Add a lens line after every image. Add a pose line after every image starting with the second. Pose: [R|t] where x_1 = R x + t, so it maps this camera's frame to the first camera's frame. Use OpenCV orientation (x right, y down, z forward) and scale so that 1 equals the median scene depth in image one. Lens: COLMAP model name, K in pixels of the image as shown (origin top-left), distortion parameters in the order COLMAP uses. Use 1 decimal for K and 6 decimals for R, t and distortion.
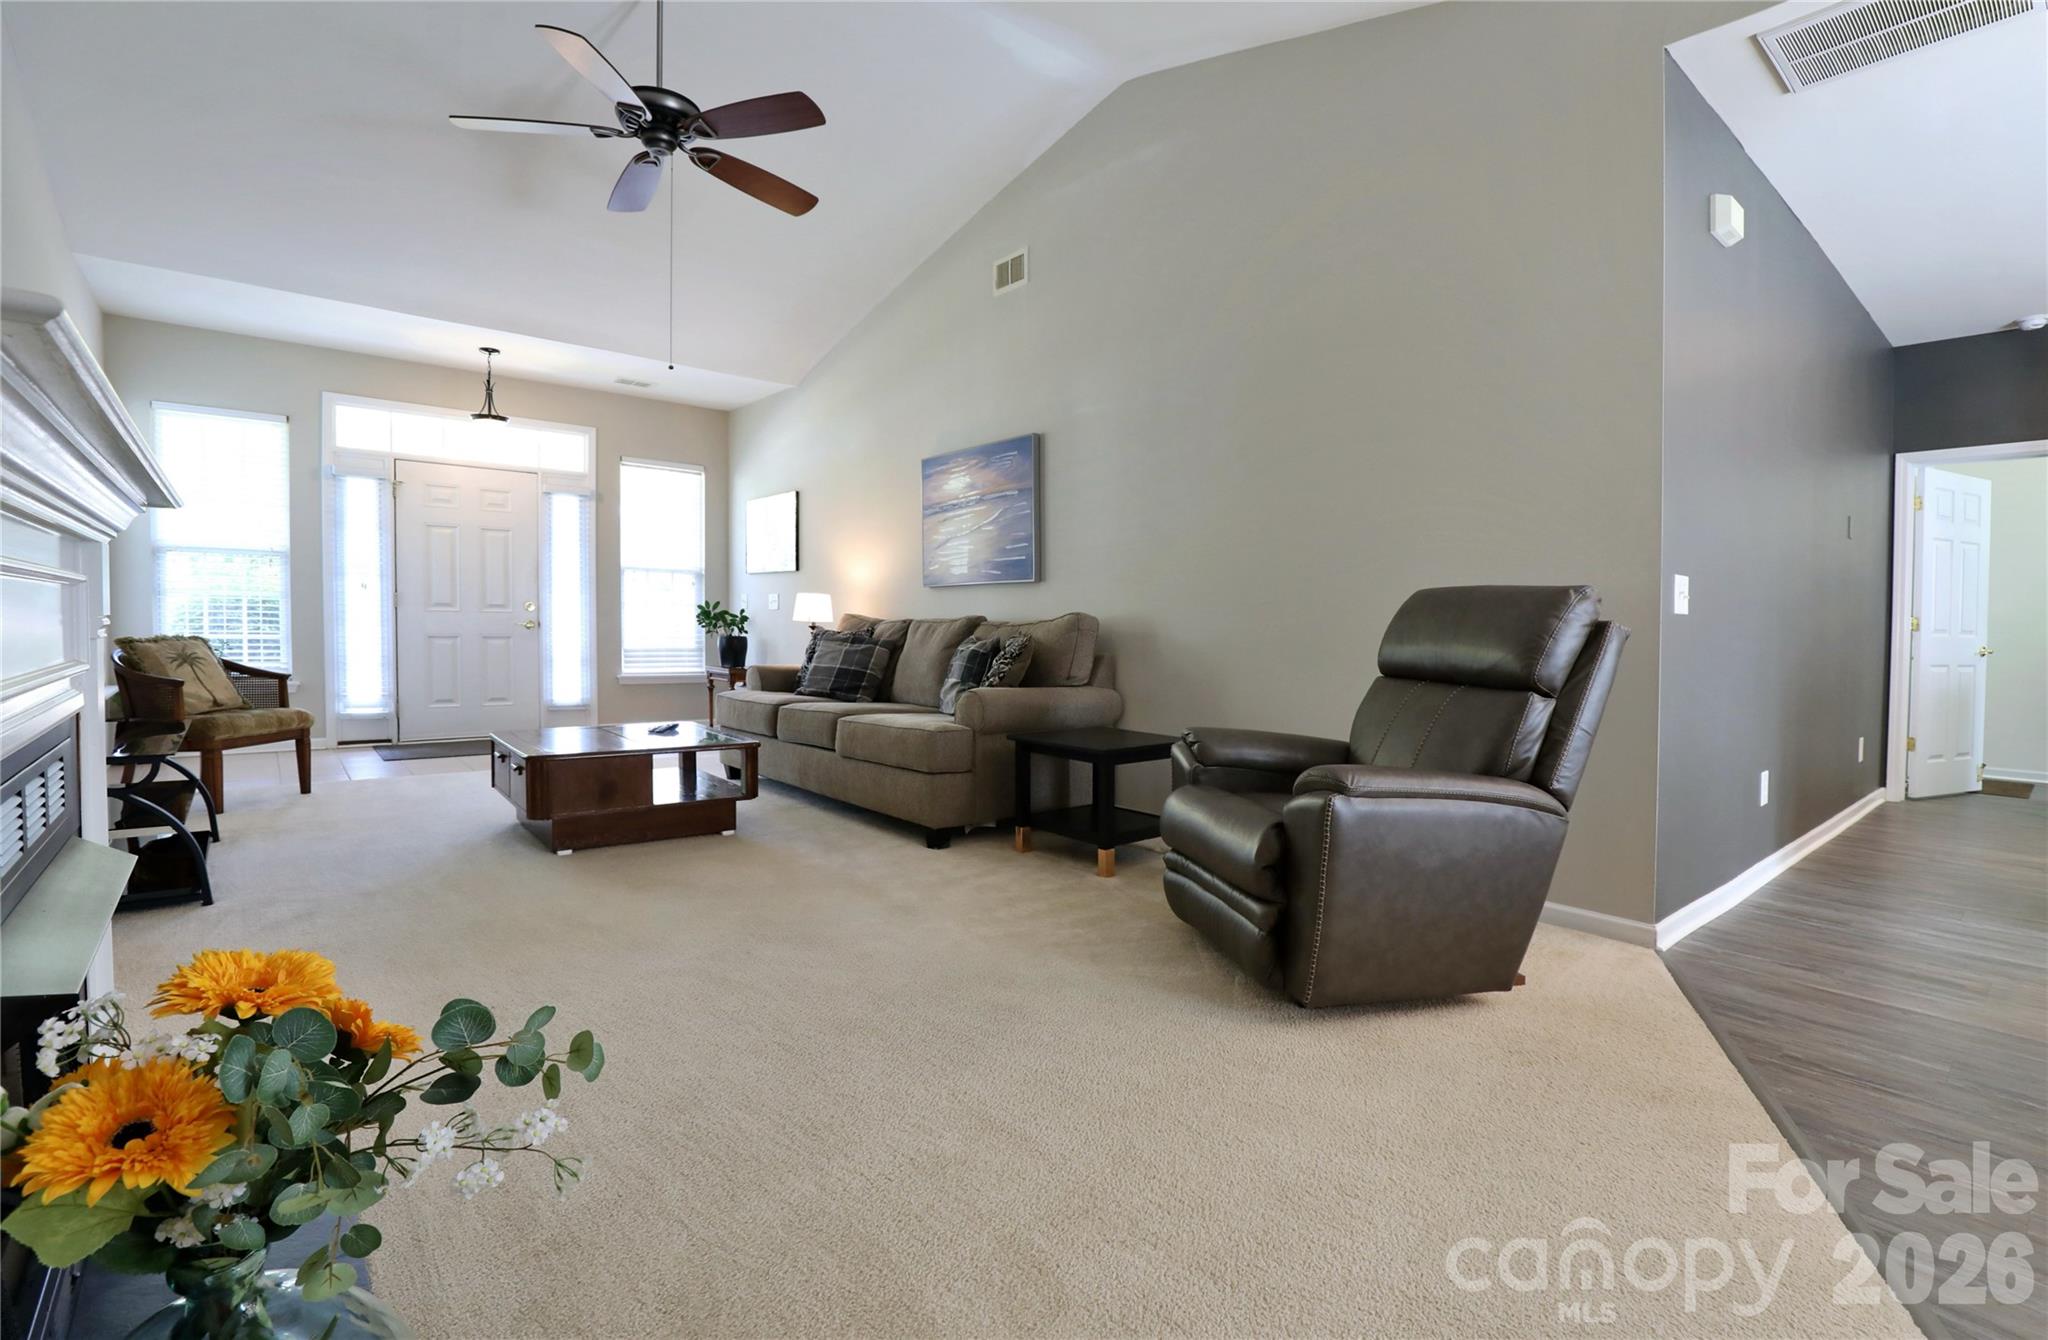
lens RADIAL K [[925.3, 0, 1025.3], [0, 925.3, 635.6], [0, 0, 1]] dist [-0.018328, -0.000518]
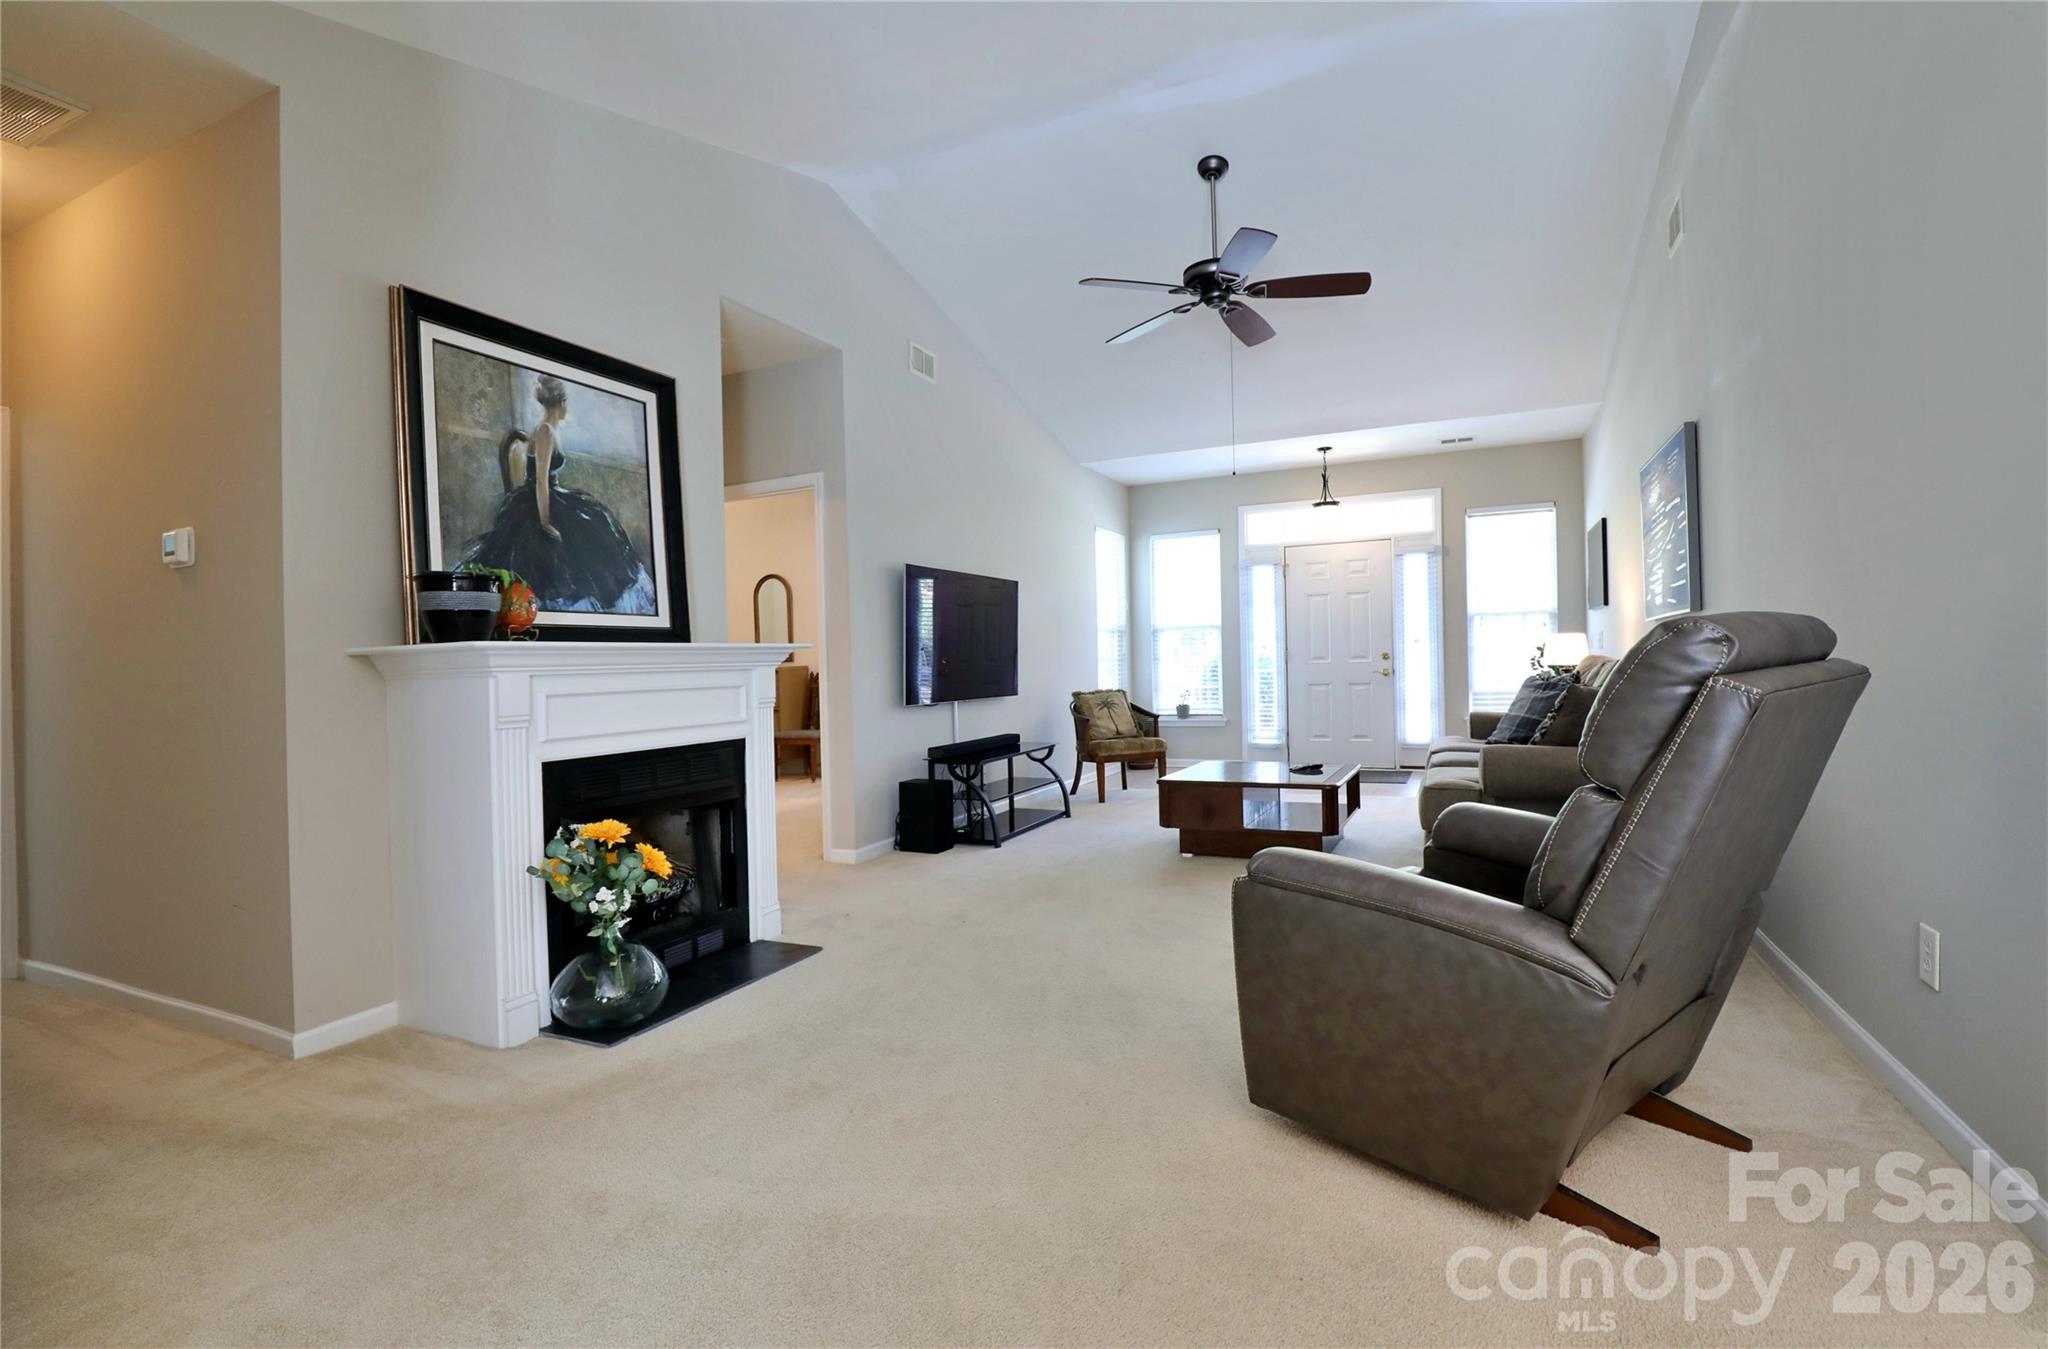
lens RADIAL K [[941.7, 0, 1064.7], [0, 941.7, 646.1], [0, 0, 1]] dist [-0.032184, 0.004317]
pose [[0.438220, -0.046193, -0.897680, 0.425795], [0.023999, 0.998924, -0.039687, -0.009892], [0.898547, -0.004152, 0.438857, 0.164835]]
